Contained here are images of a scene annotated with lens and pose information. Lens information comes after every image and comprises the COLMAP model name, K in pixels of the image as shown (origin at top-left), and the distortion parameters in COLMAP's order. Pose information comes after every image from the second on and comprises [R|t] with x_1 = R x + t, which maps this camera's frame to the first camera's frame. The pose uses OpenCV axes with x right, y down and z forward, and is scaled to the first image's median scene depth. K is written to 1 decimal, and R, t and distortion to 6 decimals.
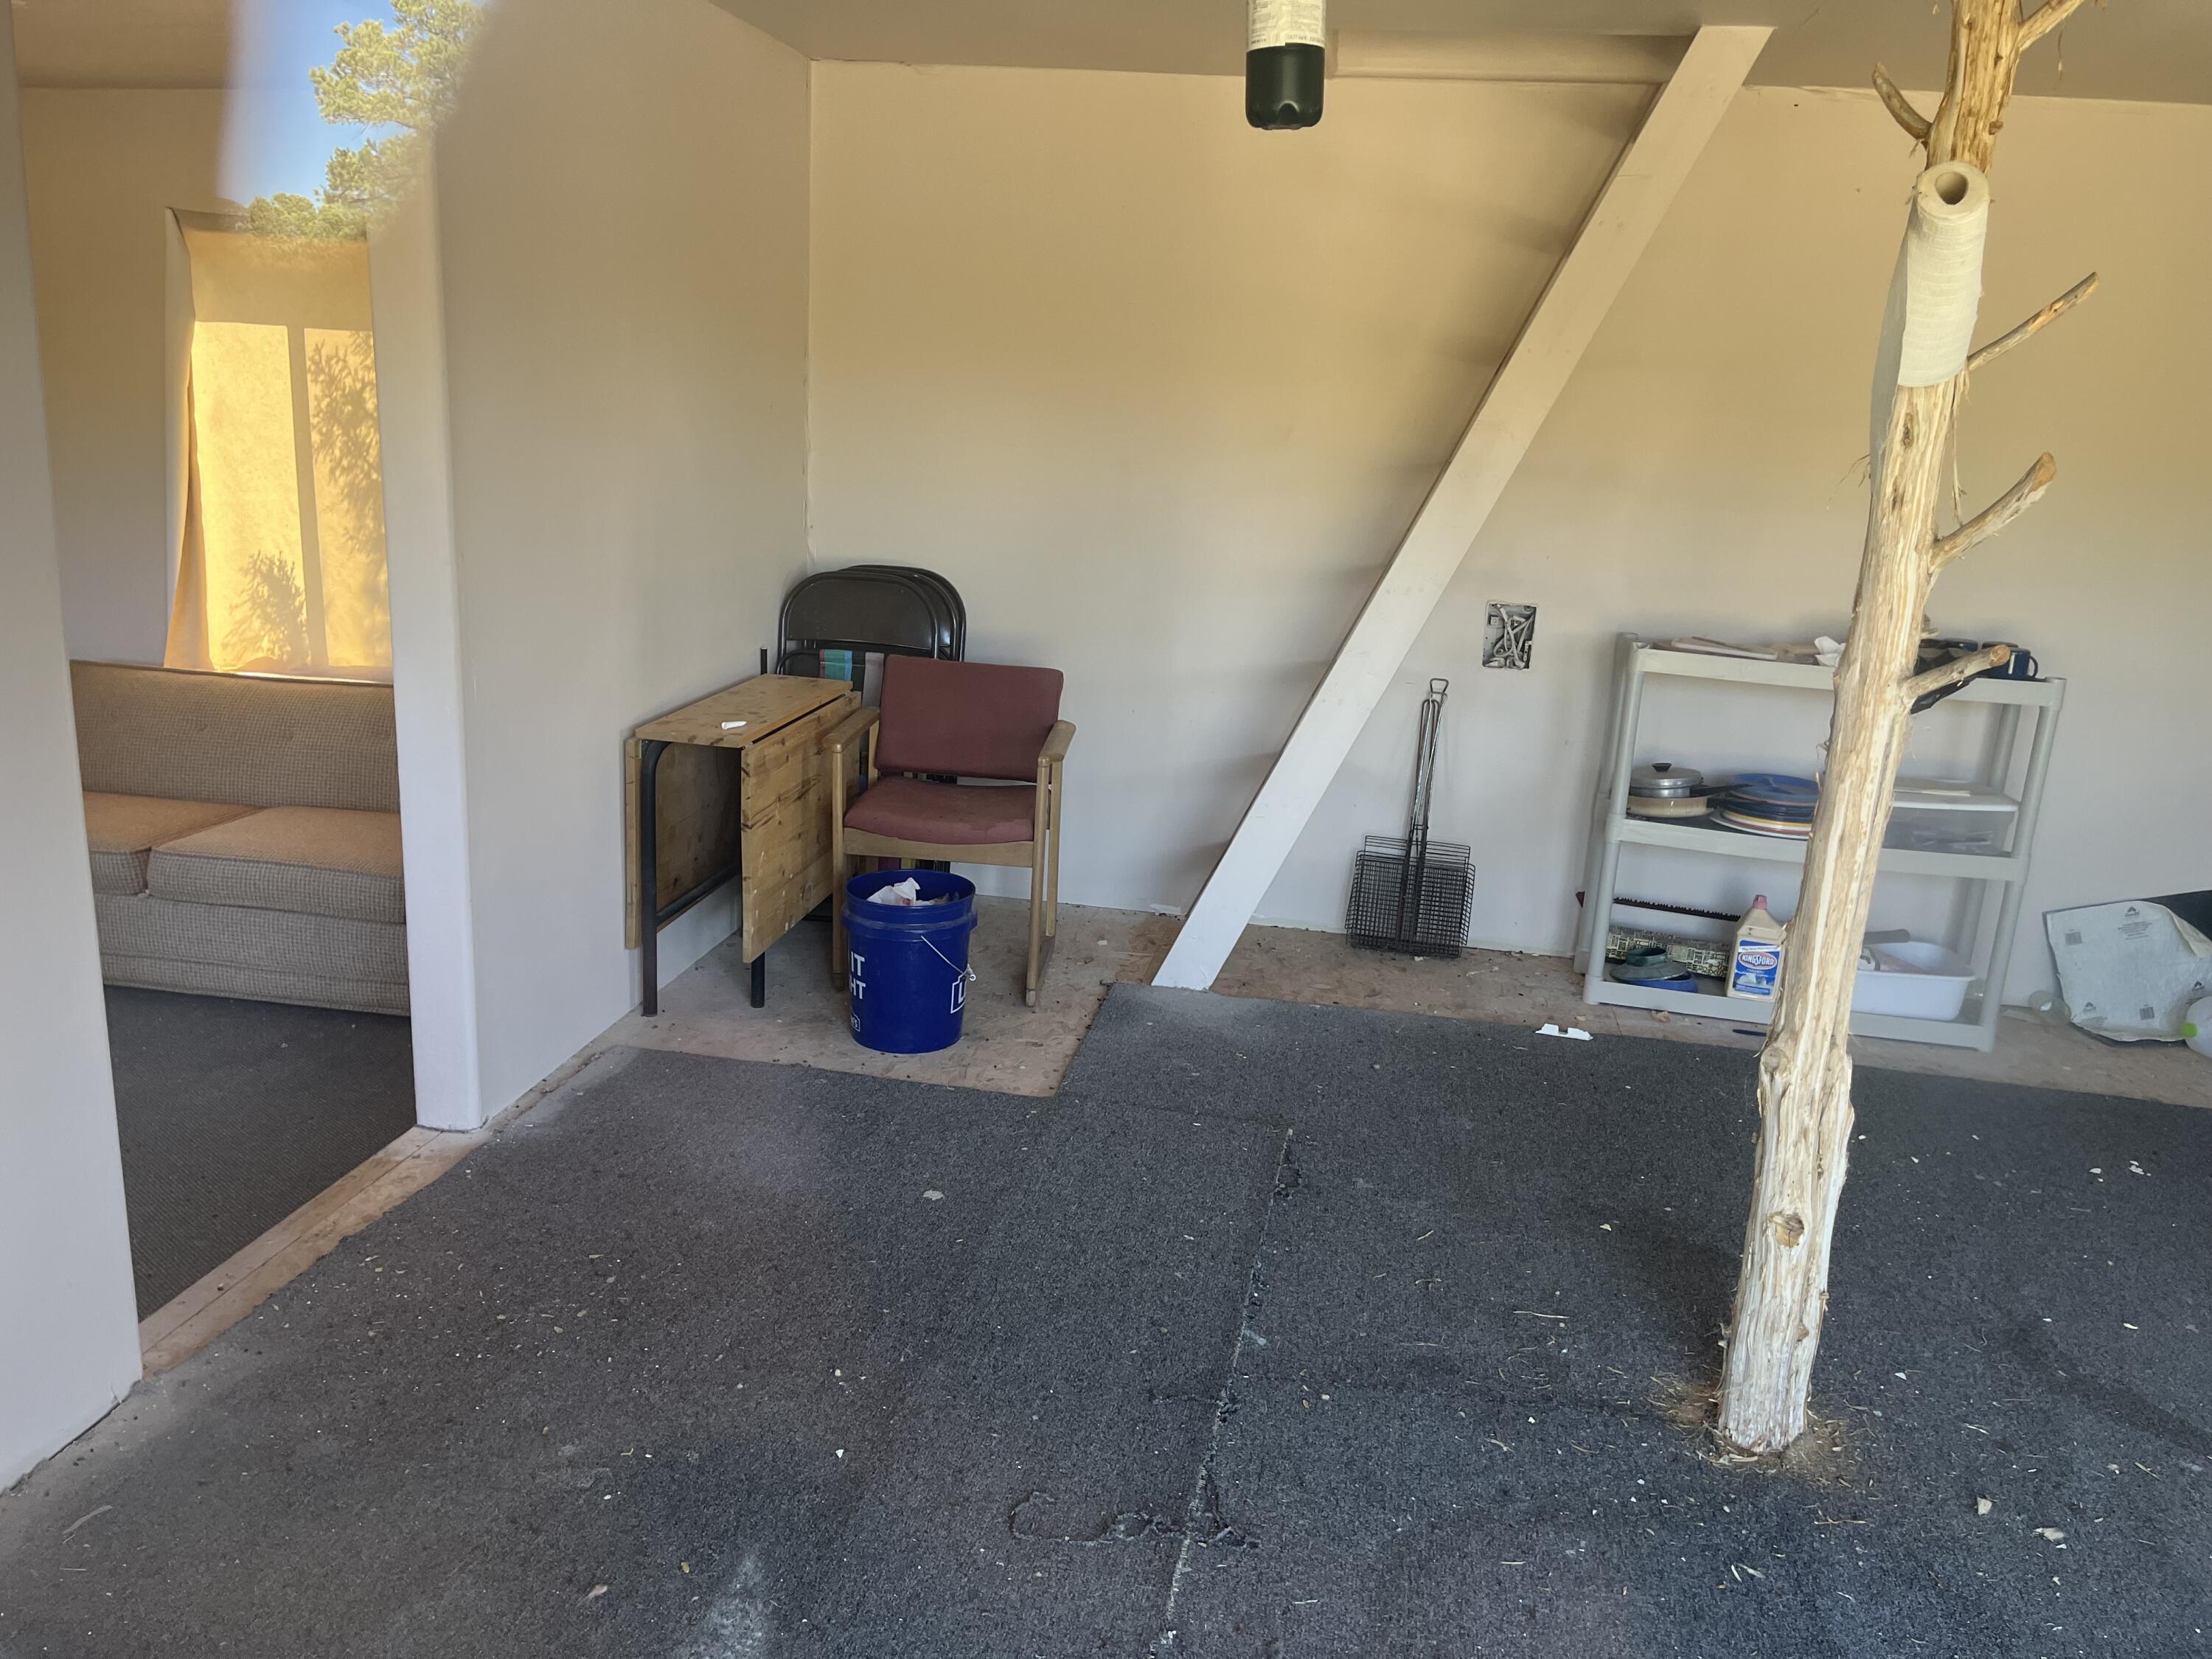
lens RADIAL K [[1739.2, 0, 1099.0], [0, 1739.2, 829.0], [0, 0, 1]] dist [0.080832, -0.098469]
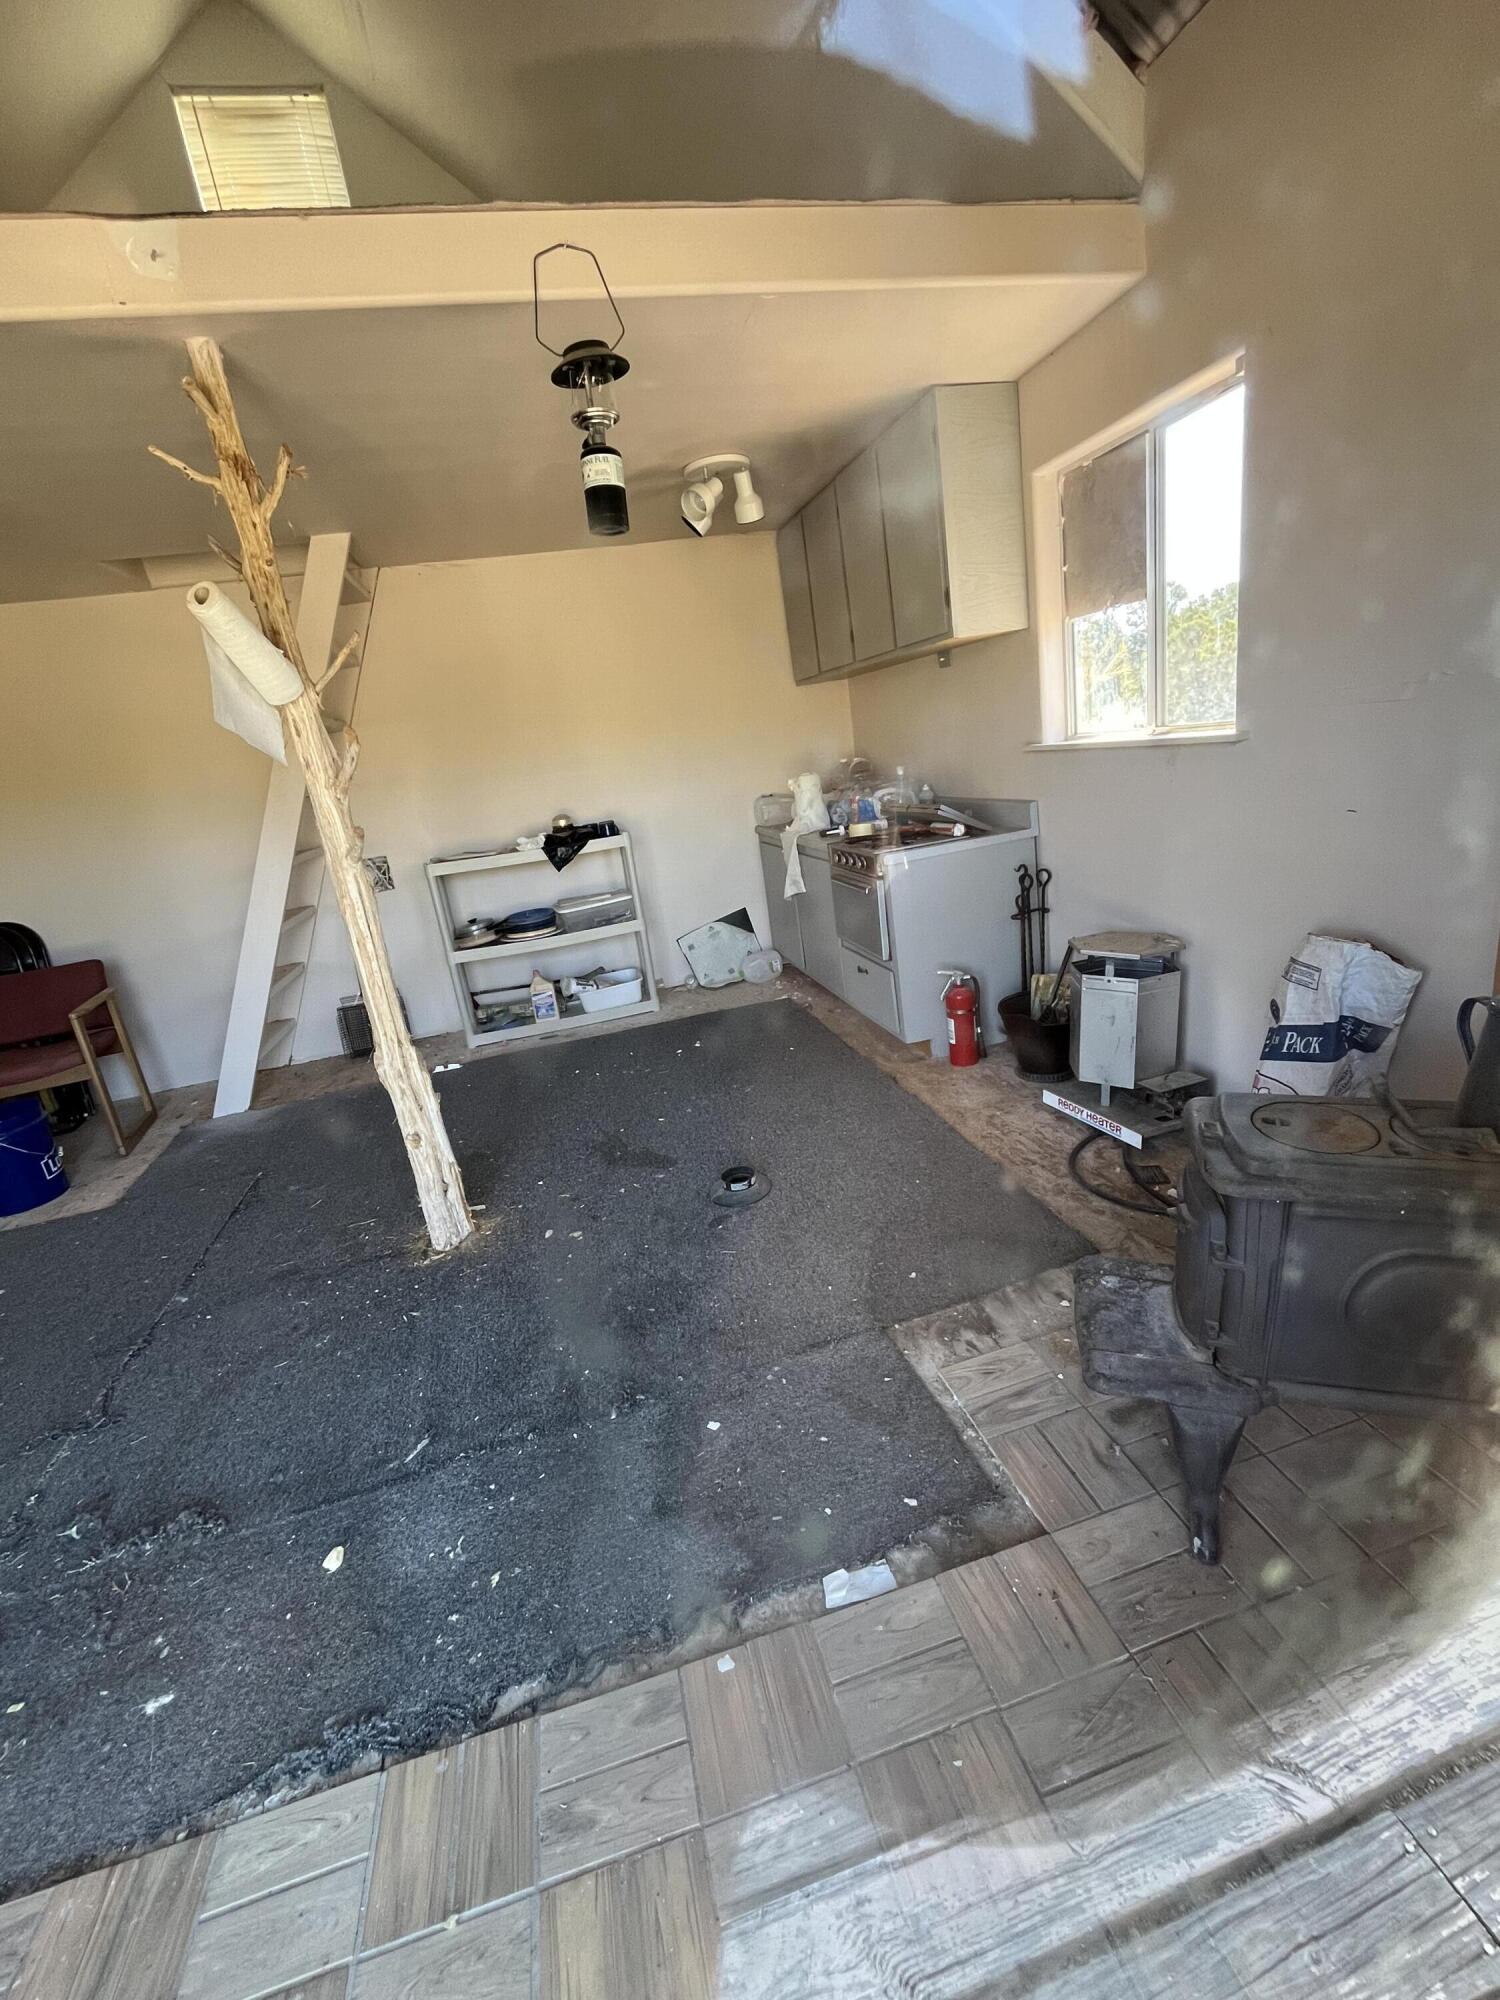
lens RADIAL K [[887.6, 0, 762.9], [0, 887.6, 1008.0], [0, 0, 1]] dist [0.000819, -0.000089]
pose [[0.886514, -0.300509, 0.351834, 0.272428], [0.285785, 0.953630, 0.094426, 0.065818], [-0.363895, 0.016839, 0.931288, -0.039163]]
